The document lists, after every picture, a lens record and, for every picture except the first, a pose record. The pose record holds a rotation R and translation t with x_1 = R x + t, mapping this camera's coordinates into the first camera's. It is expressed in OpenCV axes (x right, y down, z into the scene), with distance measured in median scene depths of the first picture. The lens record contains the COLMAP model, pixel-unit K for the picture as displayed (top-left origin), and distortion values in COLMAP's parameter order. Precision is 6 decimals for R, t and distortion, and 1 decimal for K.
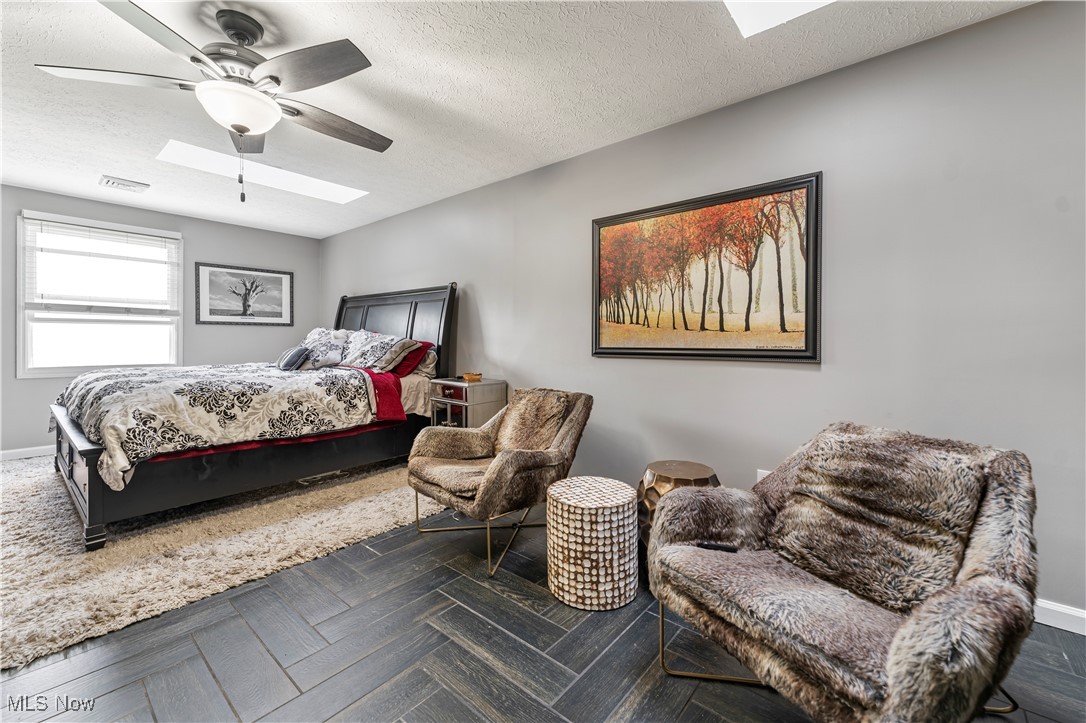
lens RADIAL K [[444.9, 0, 543.4], [0, 444.9, 342.0], [0, 0, 1]] dist [0.006275, -0.001106]
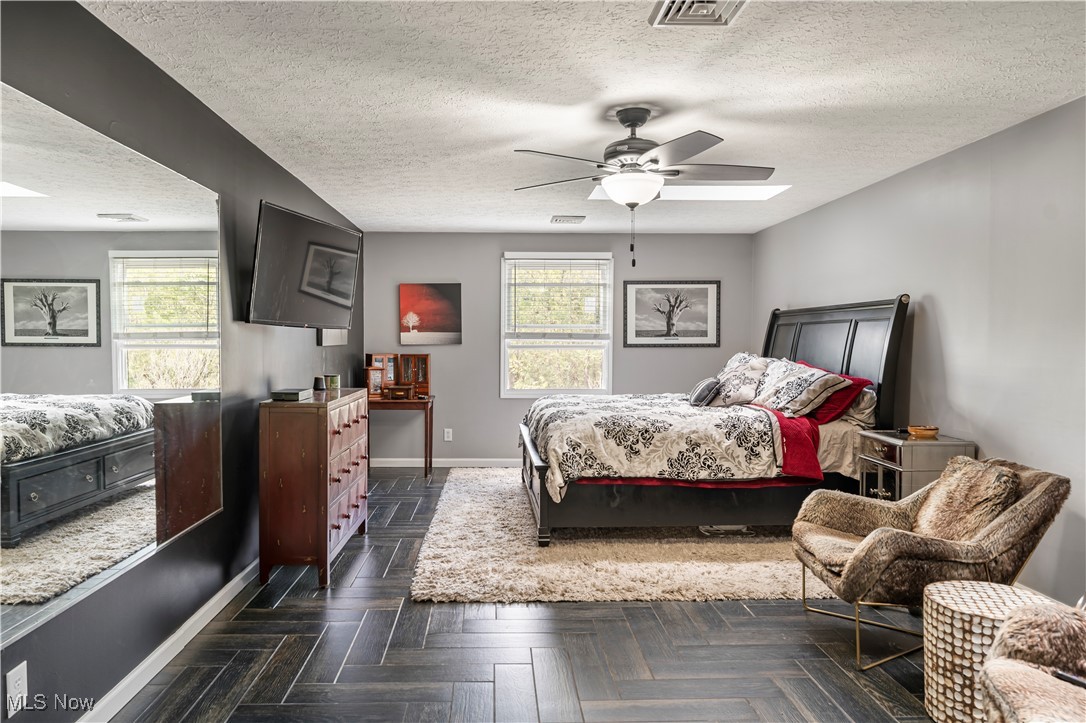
lens RADIAL K [[692.3, 0, 540.7], [0, 692.3, 360.9], [0, 0, 1]] dist [0.007576, 0.000187]
pose [[0.695300, 0.014191, -0.718579, 0.324350], [-0.006313, 0.999887, 0.013638, -0.069404], [0.718692, -0.004946, 0.695311, -0.301040]]
